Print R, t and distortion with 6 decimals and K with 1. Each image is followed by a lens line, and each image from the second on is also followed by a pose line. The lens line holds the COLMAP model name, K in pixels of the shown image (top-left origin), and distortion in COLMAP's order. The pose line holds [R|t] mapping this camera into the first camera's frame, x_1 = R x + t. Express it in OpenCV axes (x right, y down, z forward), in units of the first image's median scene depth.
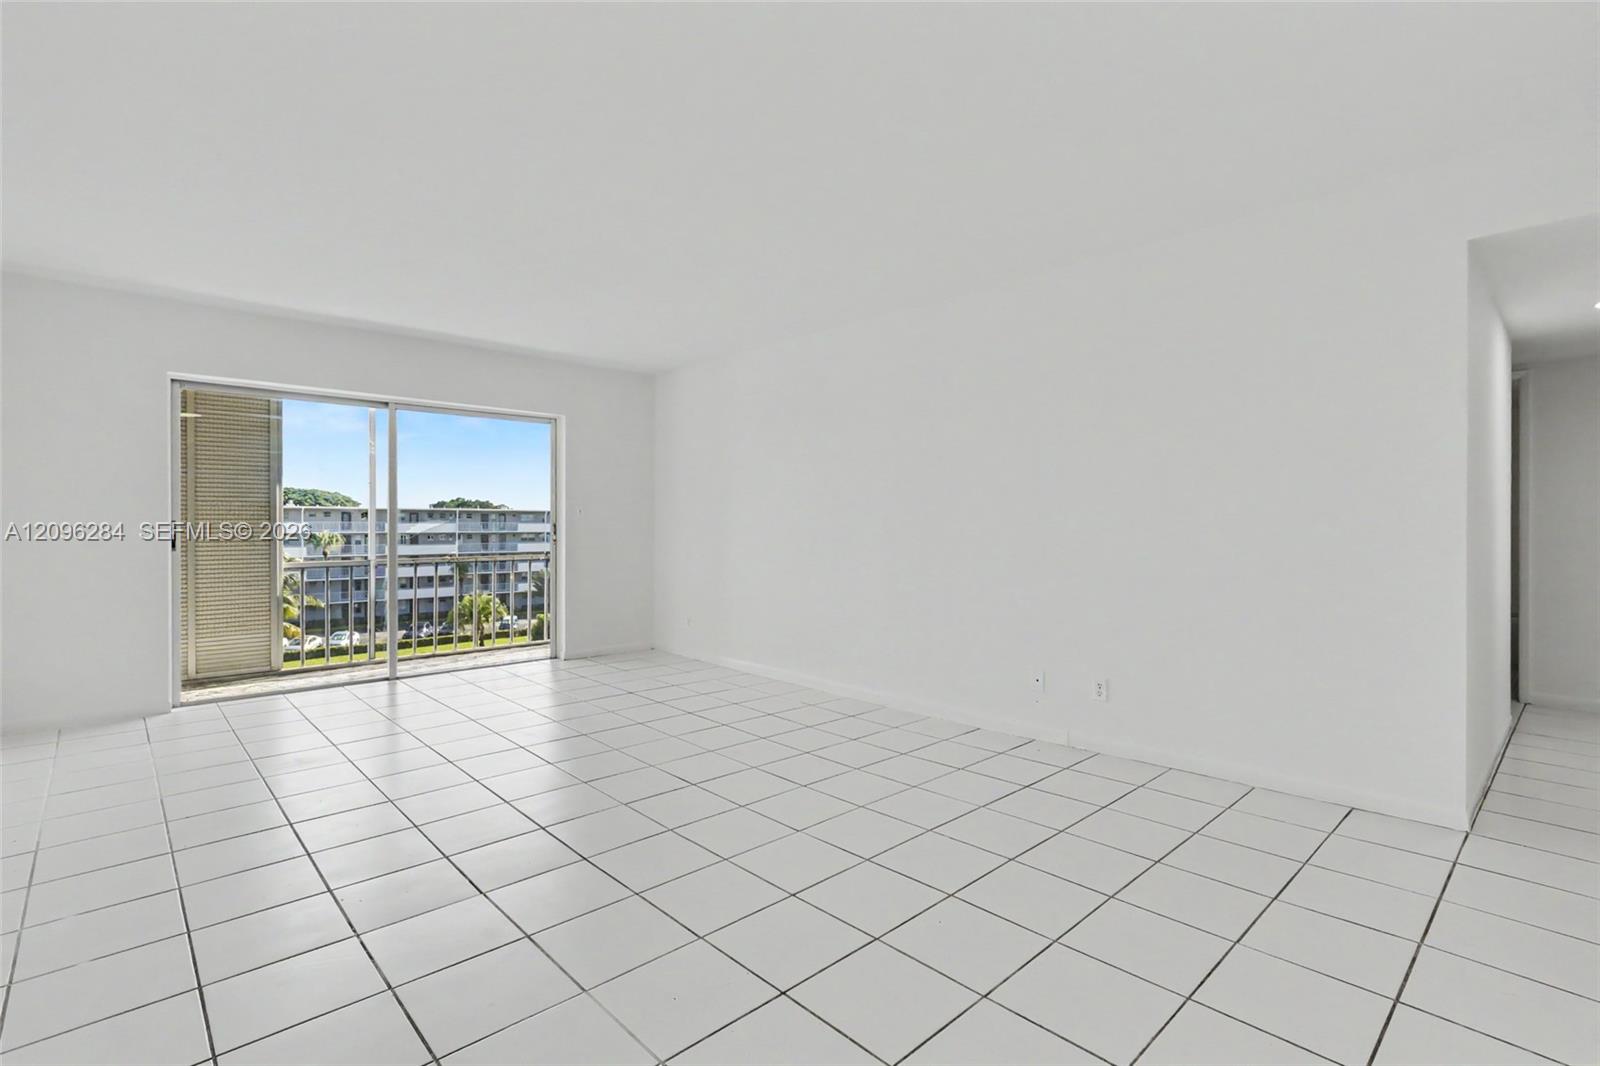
lens RADIAL K [[744.4, 0, 811.0], [0, 744.4, 527.4], [0, 0, 1]] dist [0.005142, -0.000296]
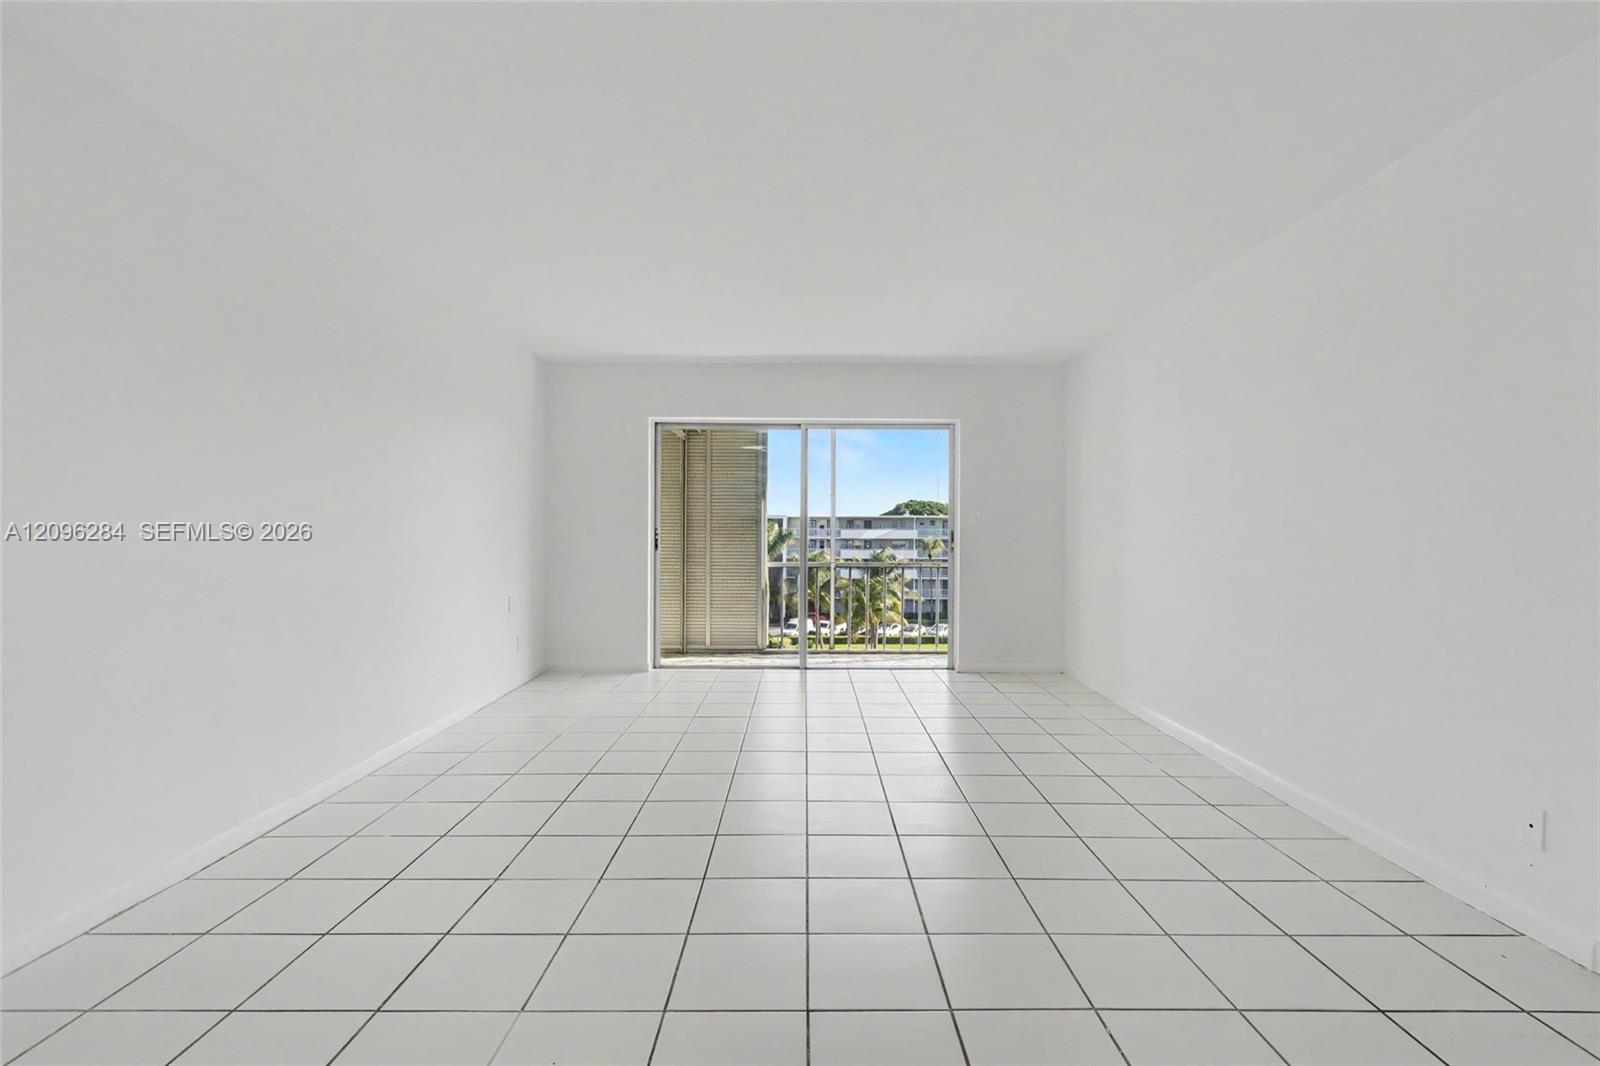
lens RADIAL K [[744.4, 0, 810.5], [0, 744.4, 528.9], [0, 0, 1]] dist [0.005142, -0.000296]
pose [[0.728417, -0.000226, -0.685134, 0.188733], [-0.004831, 0.999973, -0.005466, -0.001577], [0.685117, 0.007292, 0.728397, 0.159552]]
